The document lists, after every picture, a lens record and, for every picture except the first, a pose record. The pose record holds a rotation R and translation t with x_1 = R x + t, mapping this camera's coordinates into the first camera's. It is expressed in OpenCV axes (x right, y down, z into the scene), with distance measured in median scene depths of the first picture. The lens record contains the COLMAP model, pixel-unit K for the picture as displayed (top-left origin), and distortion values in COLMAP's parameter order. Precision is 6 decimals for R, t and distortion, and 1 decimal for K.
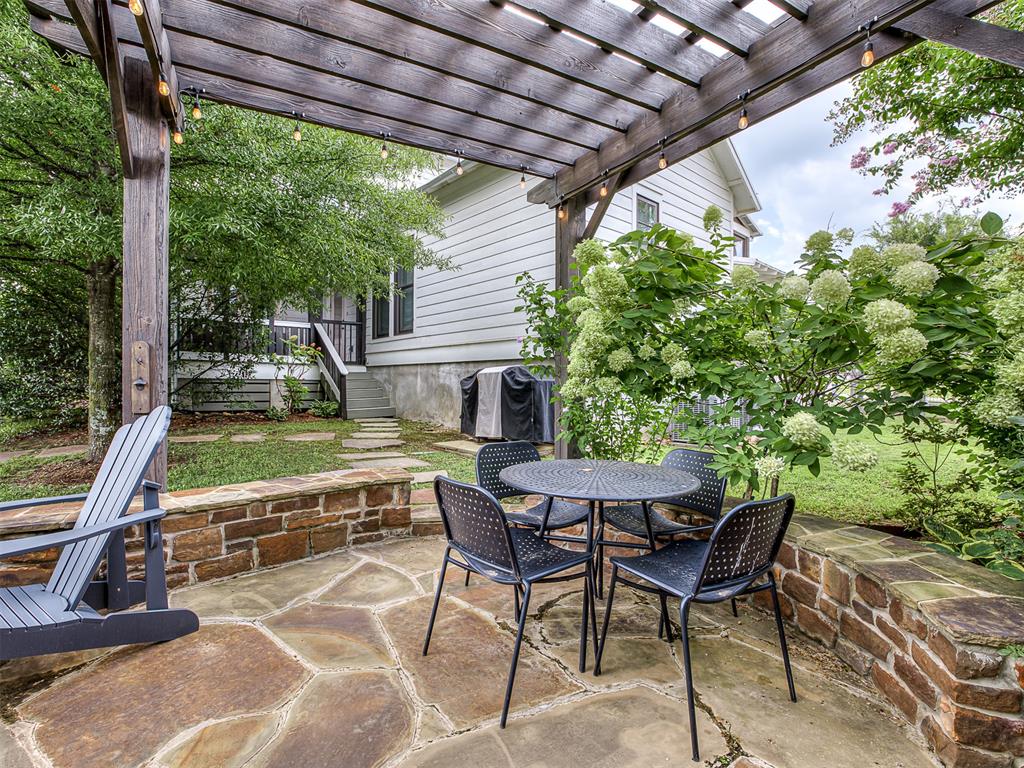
lens RADIAL K [[495.9, 0, 515.7], [0, 495.9, 380.9], [0, 0, 1]] dist [-0.002692, -0.000309]
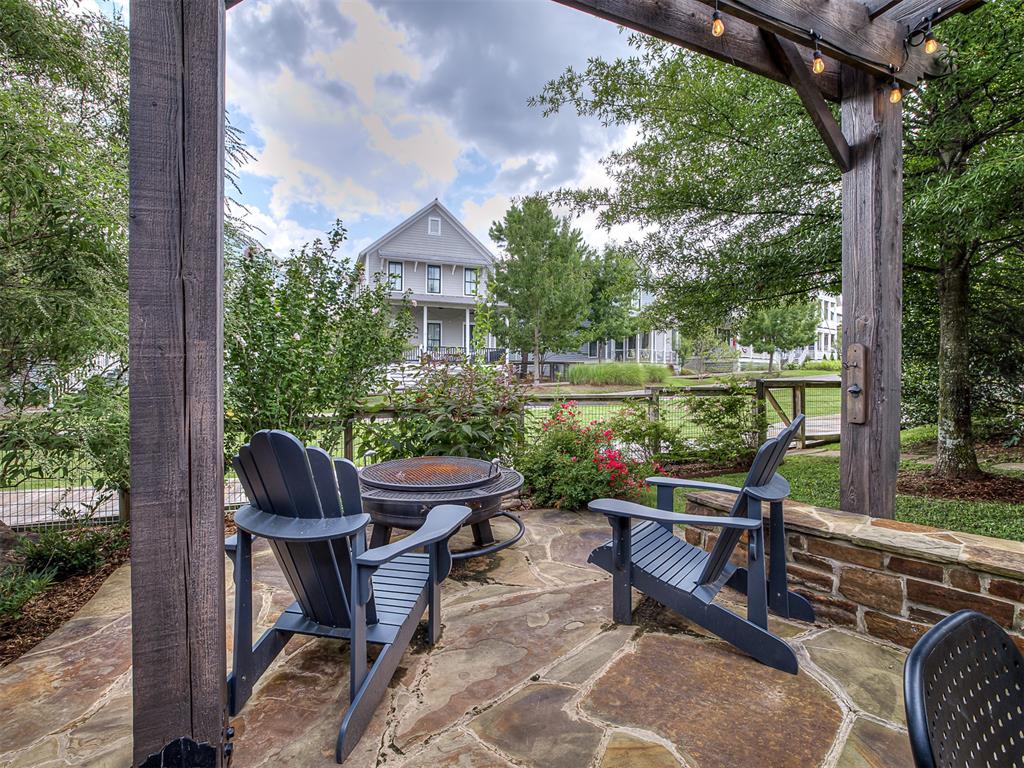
lens RADIAL K [[495.9, 0, 514.6], [0, 495.9, 386.3], [0, 0, 1]] dist [-0.002692, -0.000309]
pose [[-0.074562, 0.000442, -0.997216, 0.199597], [-0.004708, 0.999989, 0.000795, -0.000075], [0.997205, 0.004755, -0.074559, 0.438588]]
